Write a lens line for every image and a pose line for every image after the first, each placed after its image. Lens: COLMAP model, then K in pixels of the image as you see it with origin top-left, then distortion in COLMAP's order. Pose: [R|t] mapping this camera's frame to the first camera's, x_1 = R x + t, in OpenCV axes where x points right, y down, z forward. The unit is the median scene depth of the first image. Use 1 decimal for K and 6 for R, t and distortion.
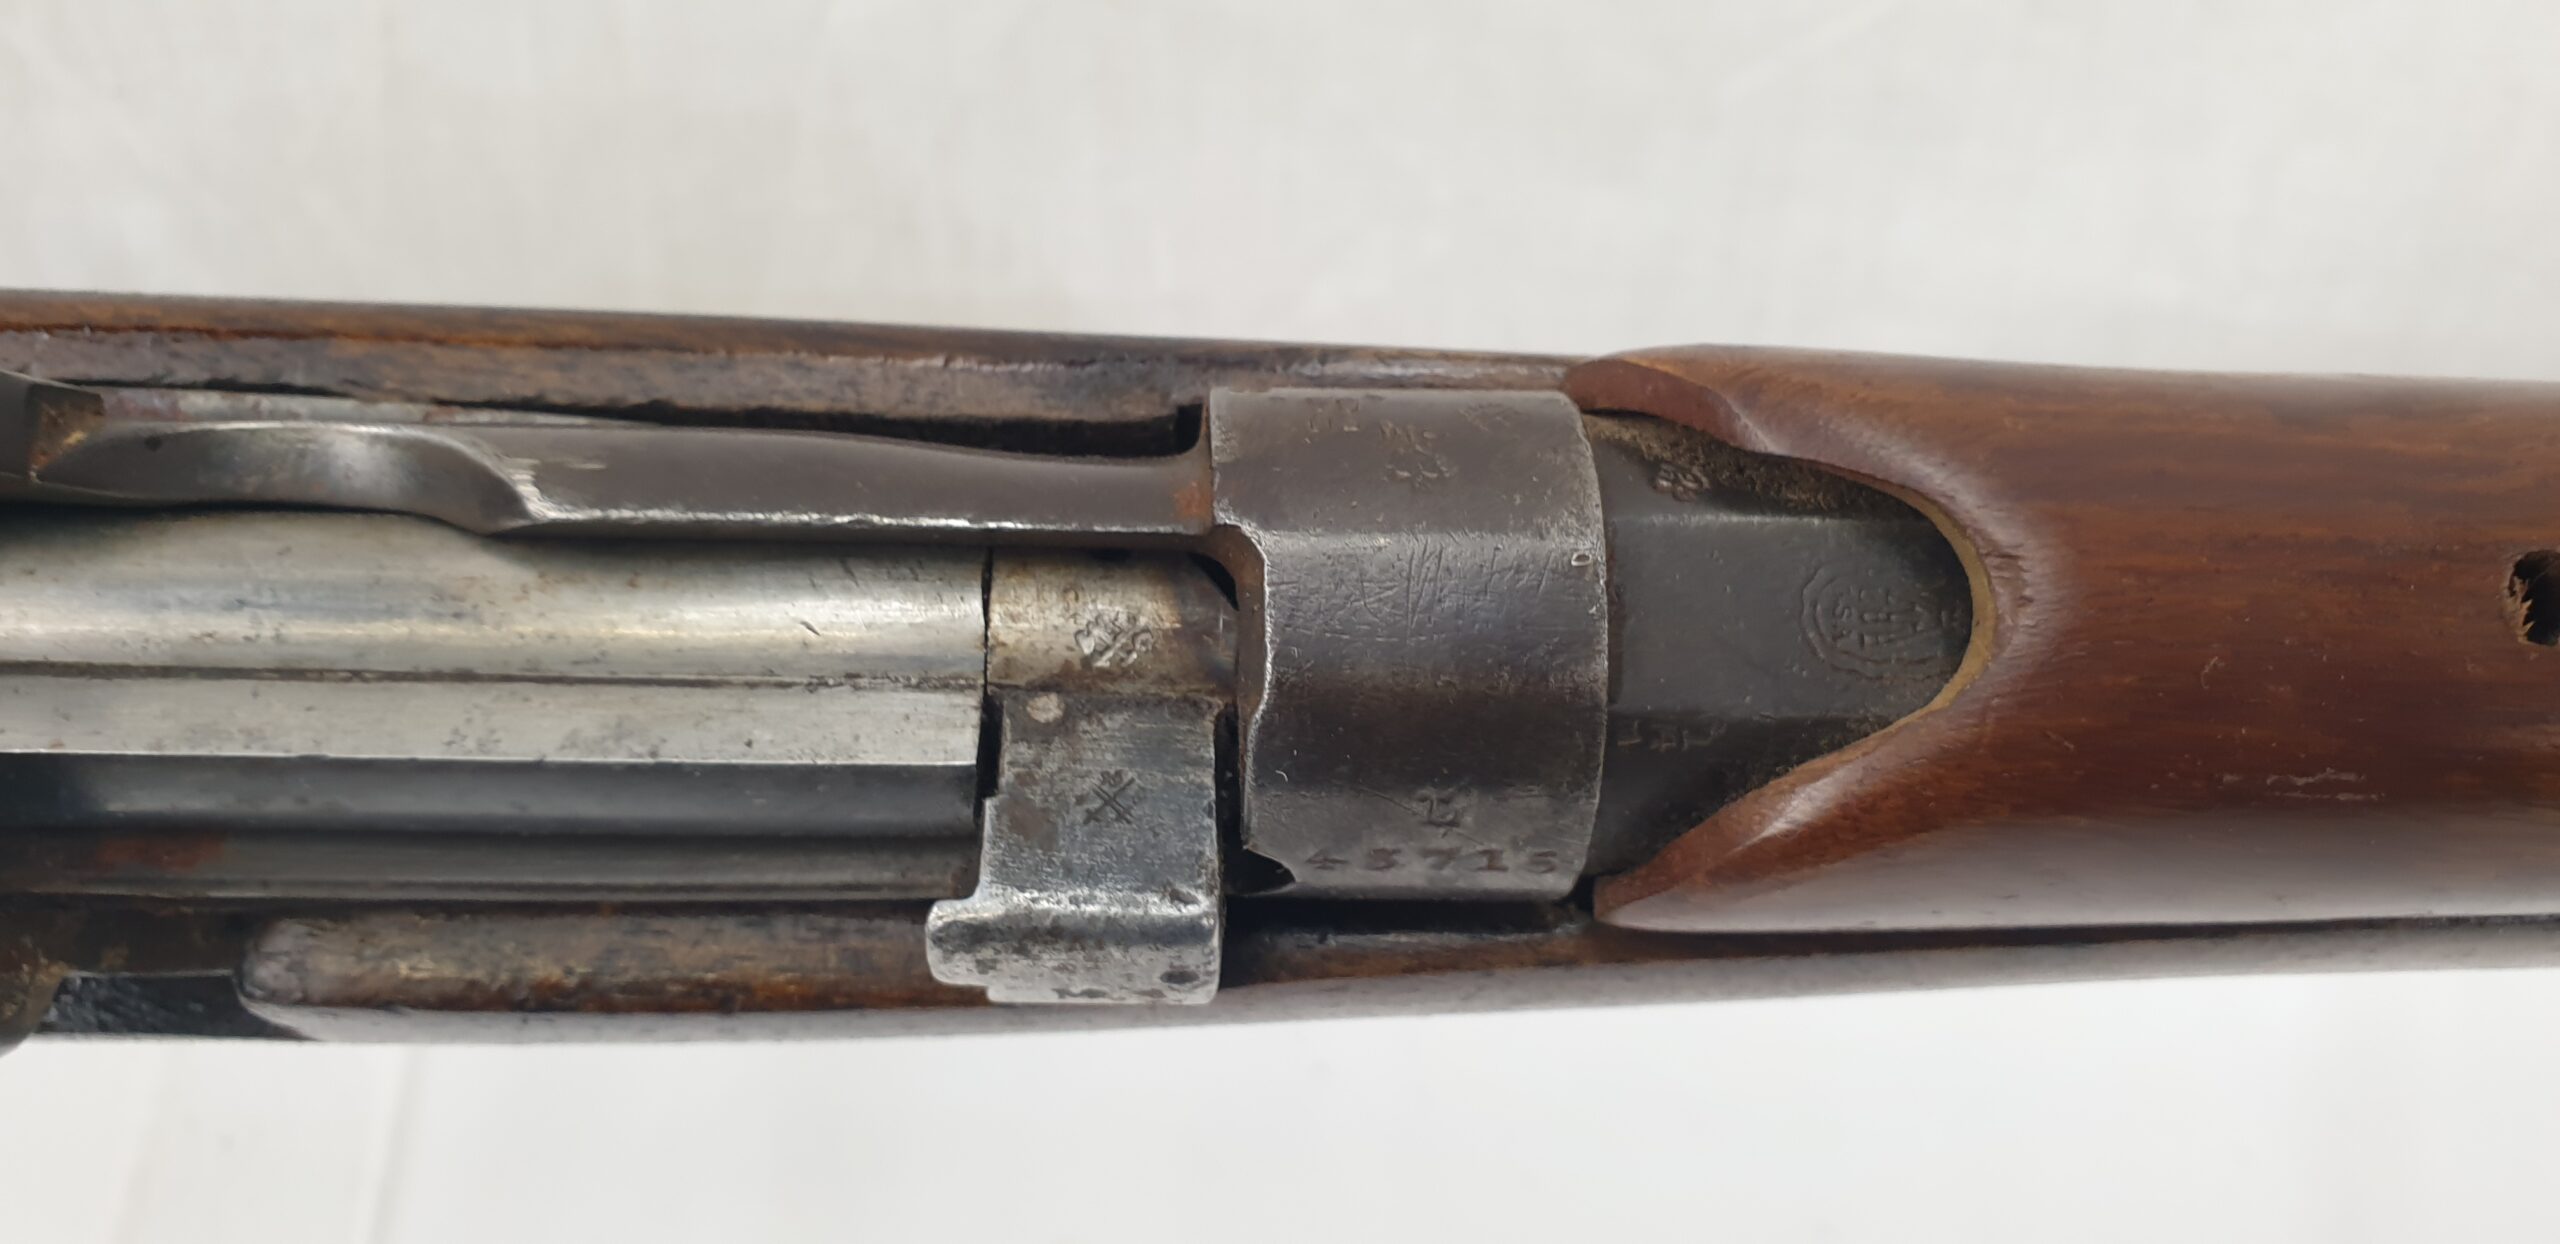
lens RADIAL K [[2118.3, 0, 1283.5], [0, 2118.3, 569.3], [0, 0, 1]] dist [0.072862, -0.105021]
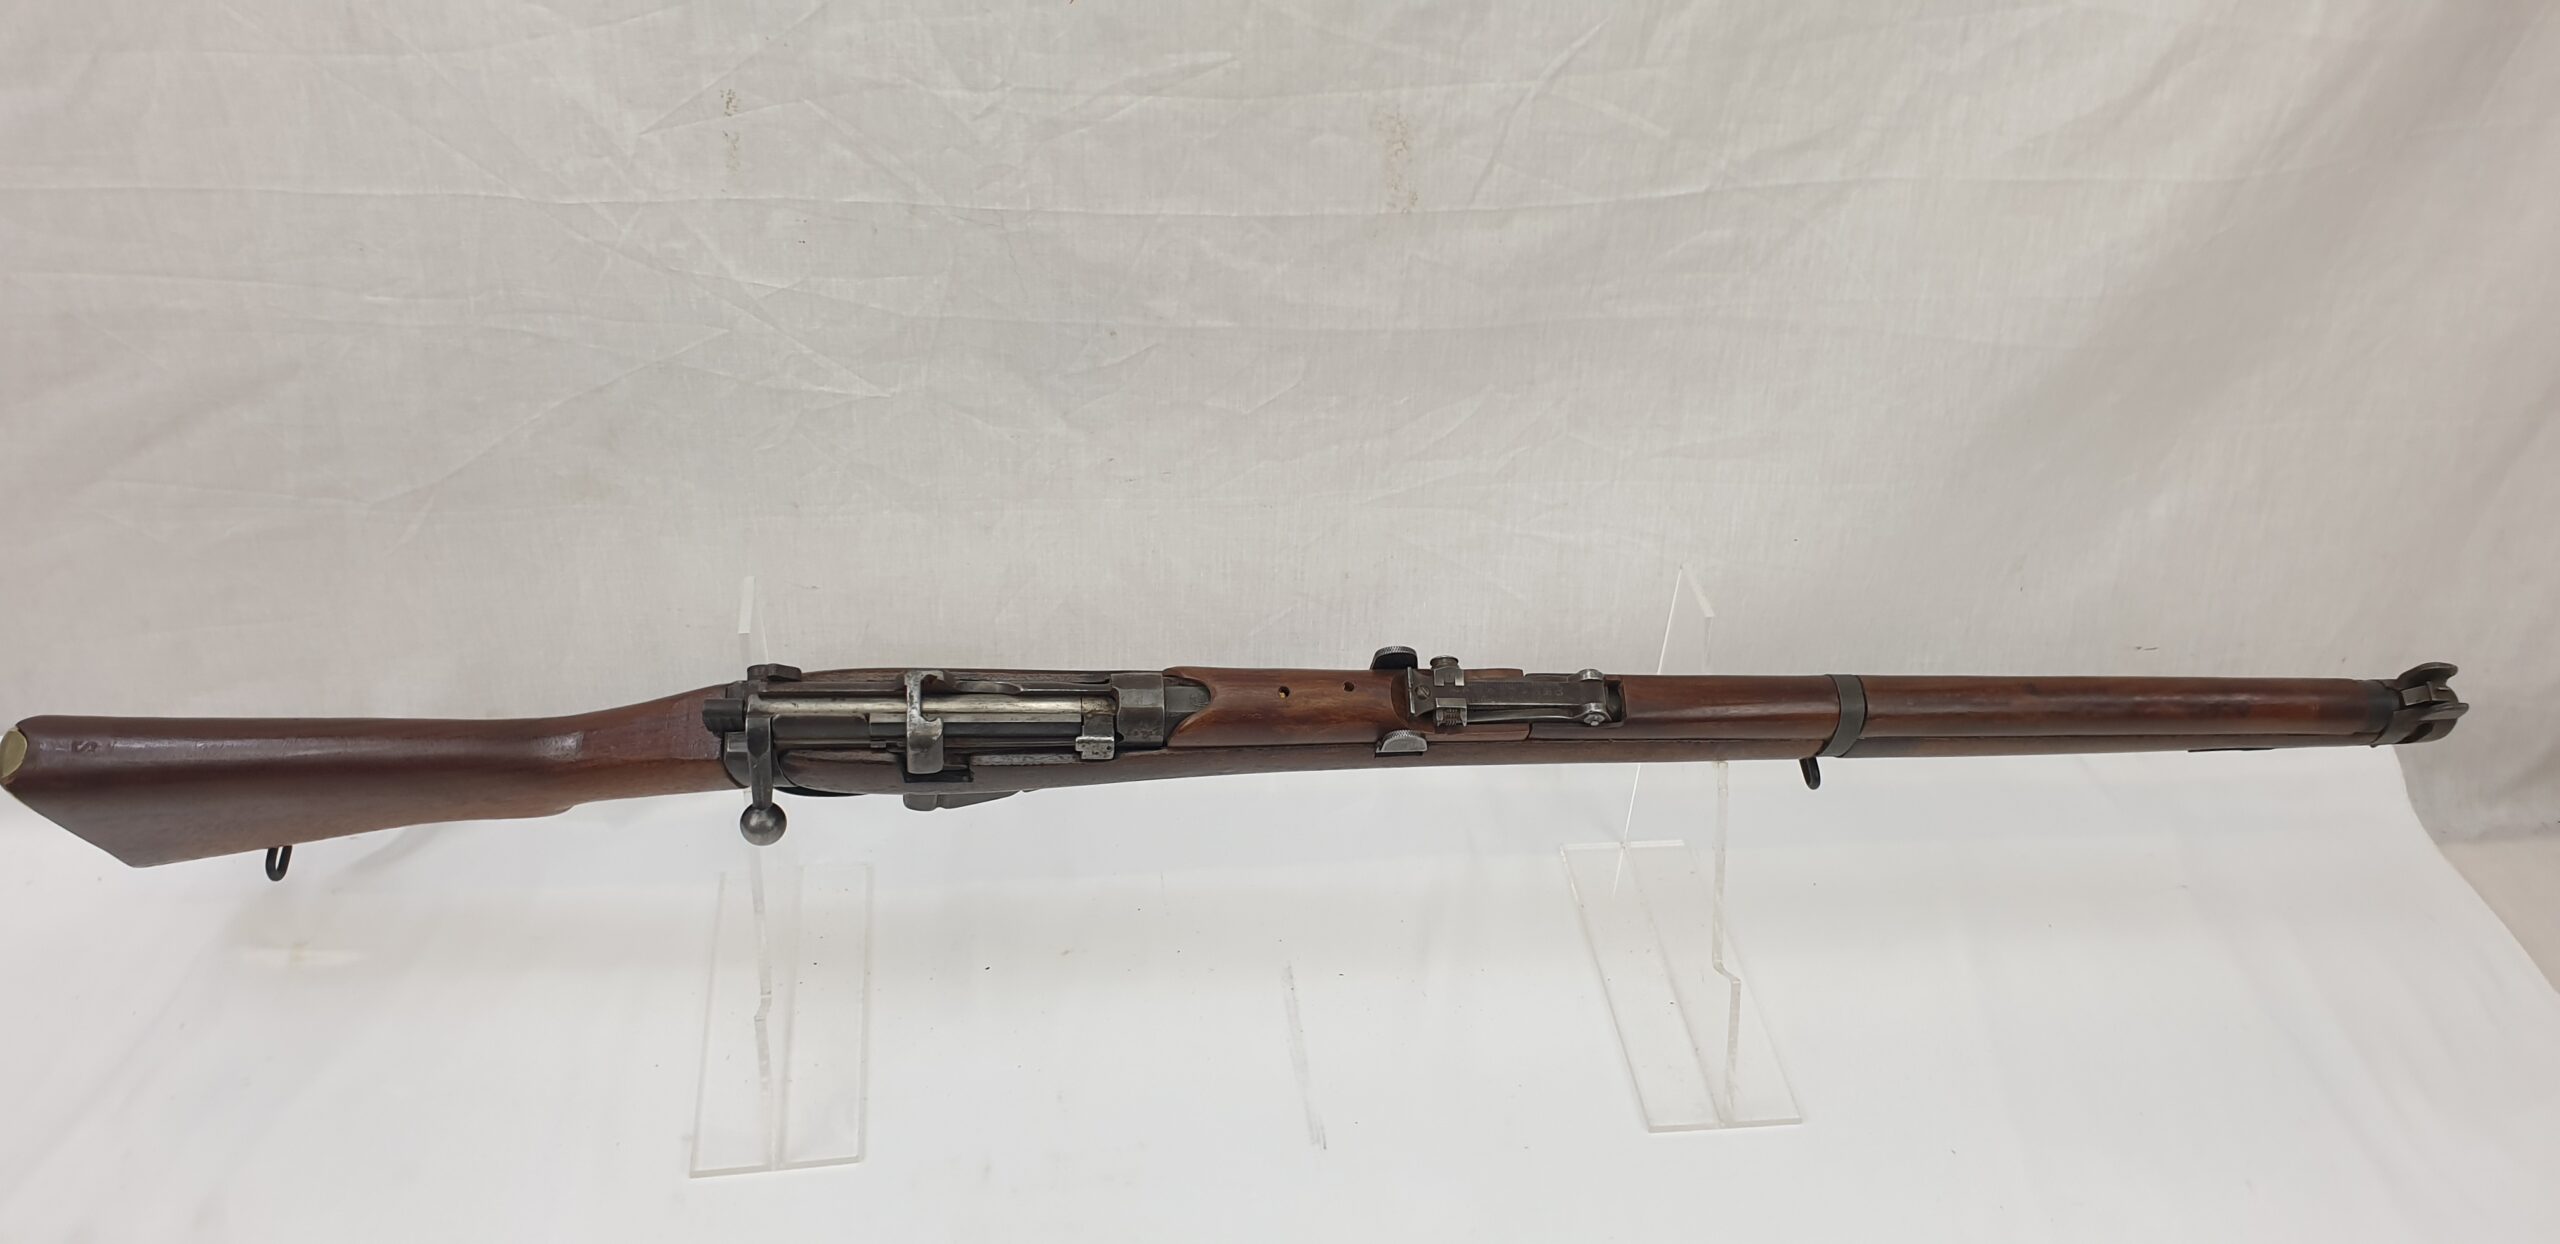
lens RADIAL K [[2118.3, 0, 1283.5], [0, 2118.3, 569.3], [0, 0, 1]] dist [0.072862, -0.105021]
pose [[0.997594, -0.022486, 0.065585, 0.087527], [0.038801, 0.965008, -0.259333, 1.508800], [-0.057458, 0.261254, 0.963559, -6.261659]]
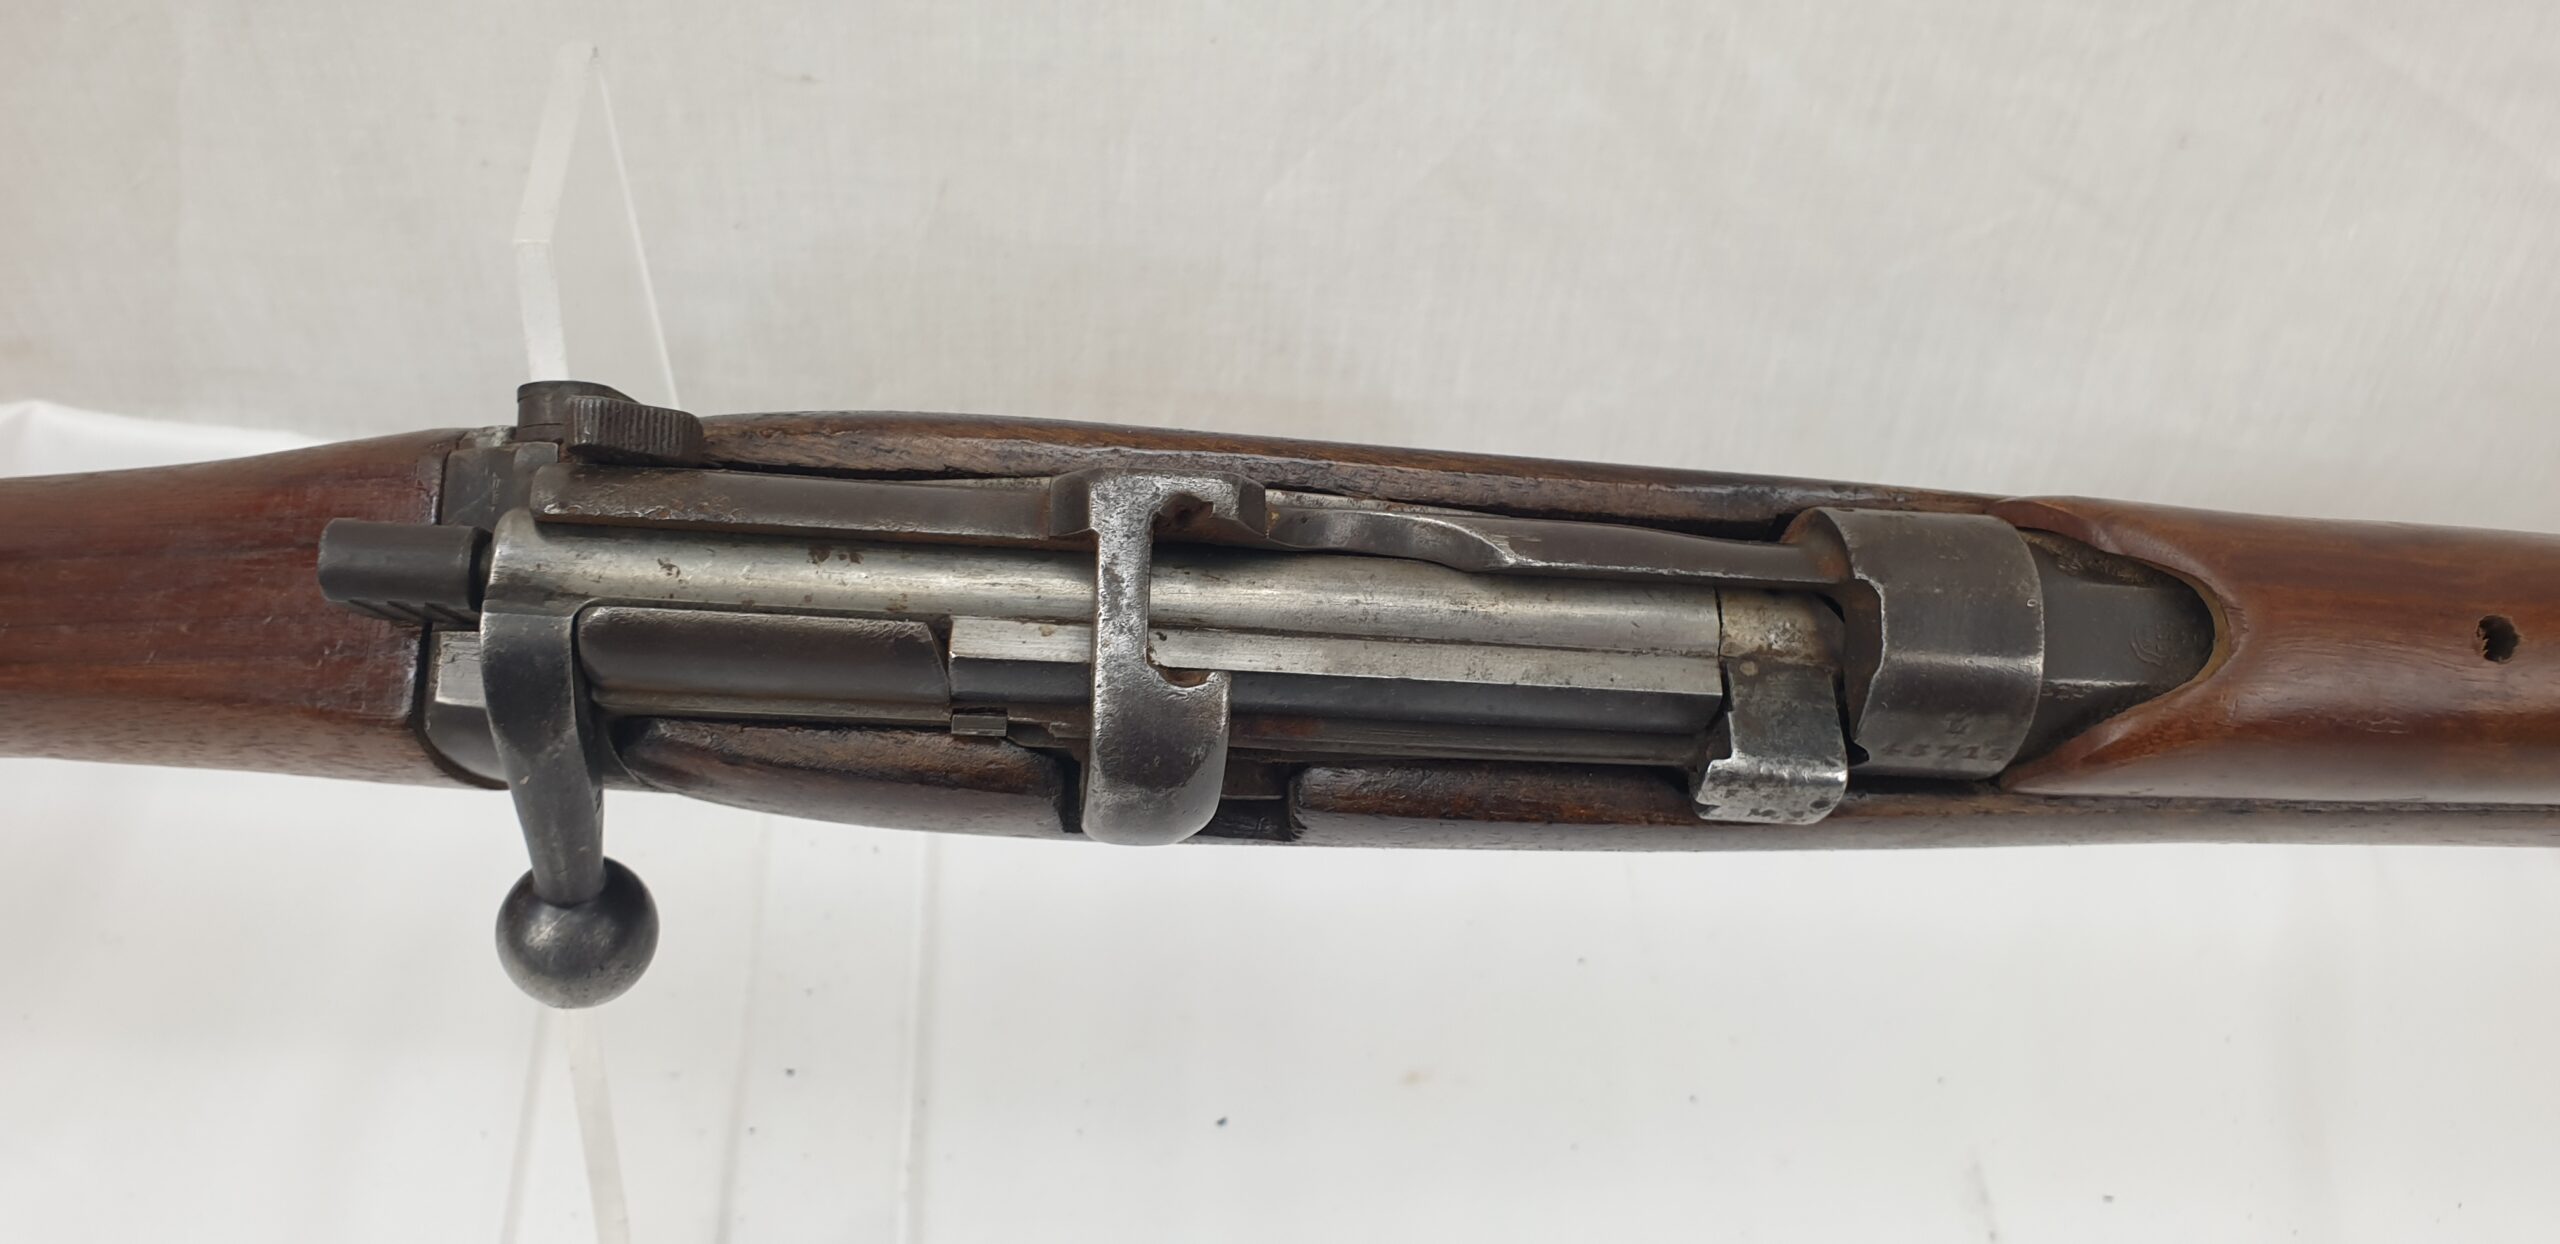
lens RADIAL K [[2118.3, 0, 1283.5], [0, 2118.3, 569.3], [0, 0, 1]] dist [0.072862, -0.105021]
pose [[0.998690, 0.035192, 0.037156, -0.630931], [-0.034426, 0.999185, -0.021056, 0.029692], [-0.037867, 0.019749, 0.999088, -0.982708]]
